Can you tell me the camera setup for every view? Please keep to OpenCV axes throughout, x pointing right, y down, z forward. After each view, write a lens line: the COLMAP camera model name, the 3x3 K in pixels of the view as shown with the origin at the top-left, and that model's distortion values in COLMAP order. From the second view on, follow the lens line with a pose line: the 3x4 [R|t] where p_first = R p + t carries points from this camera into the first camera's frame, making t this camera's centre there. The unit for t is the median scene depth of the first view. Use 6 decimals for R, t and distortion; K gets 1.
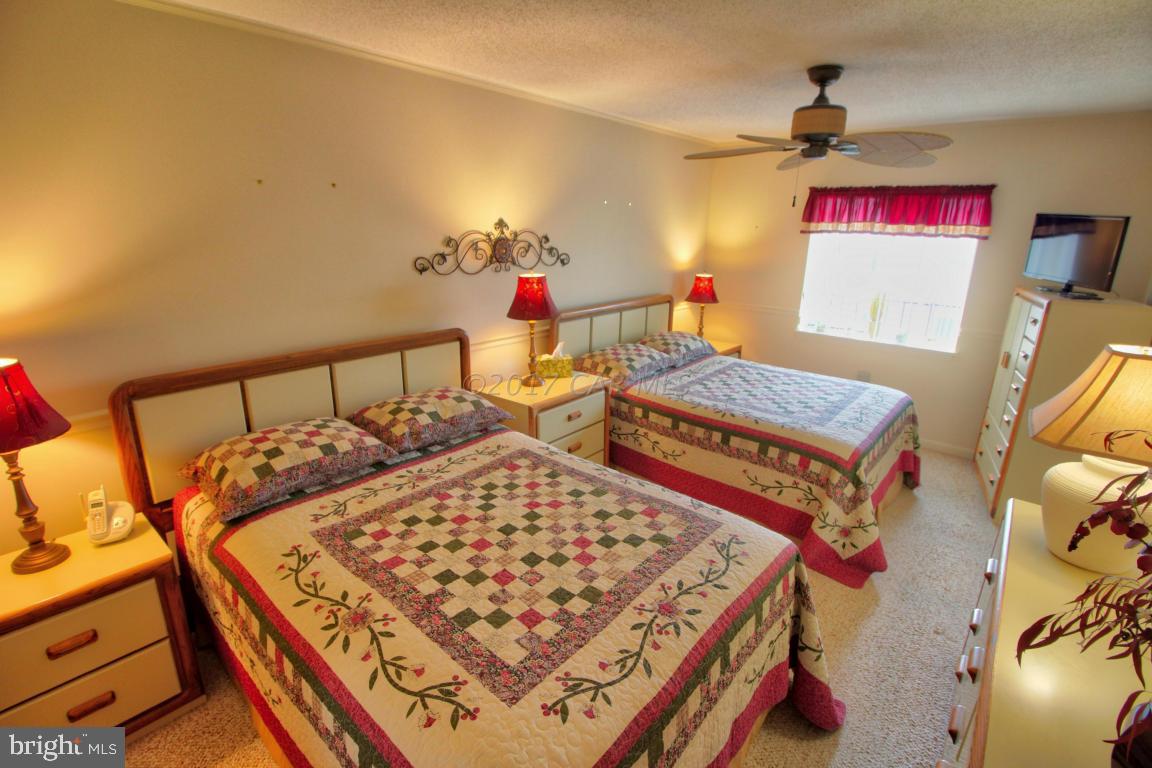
lens RADIAL K [[538.9, 0, 576.7], [0, 538.9, 375.1], [0, 0, 1]] dist [-0.014727, -0.000785]
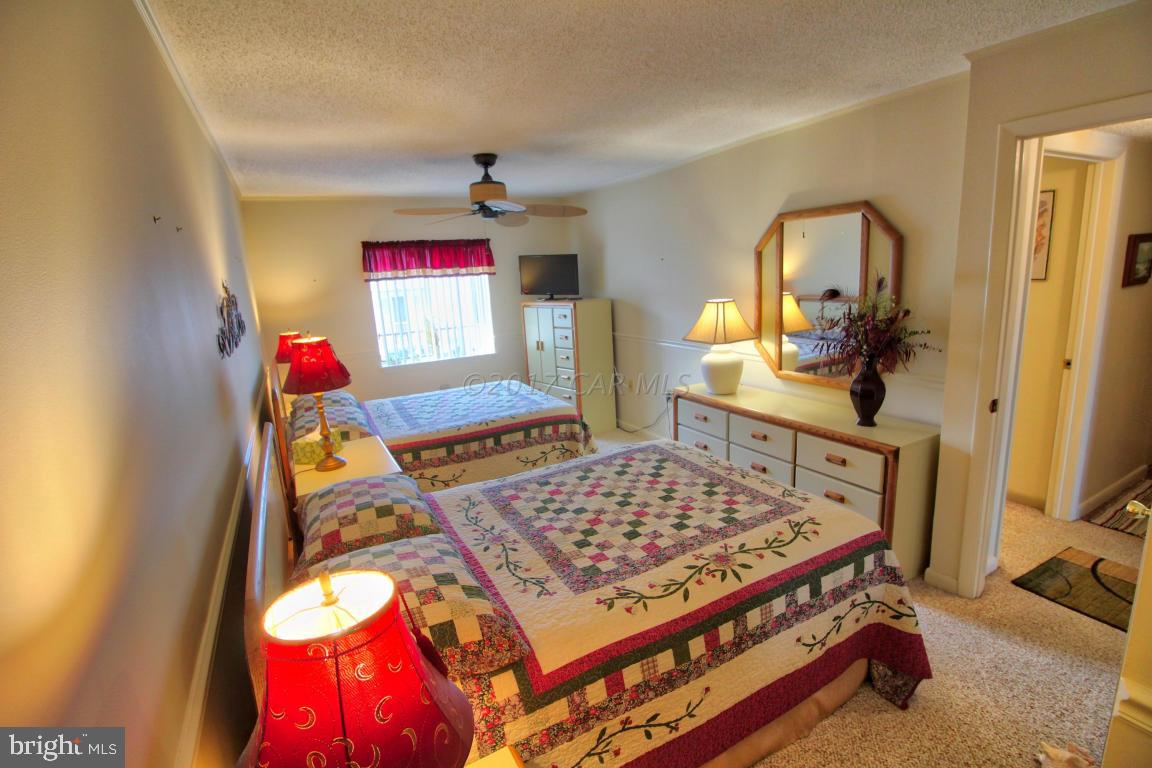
lens RADIAL K [[538.9, 0, 578.8], [0, 538.9, 384.3], [0, 0, 1]] dist [-0.014727, -0.000785]
pose [[0.352344, -0.236186, 0.905577, -1.167532], [0.315615, 0.940933, 0.122607, -0.148175], [-0.881045, 0.242614, 0.406076, 0.499225]]
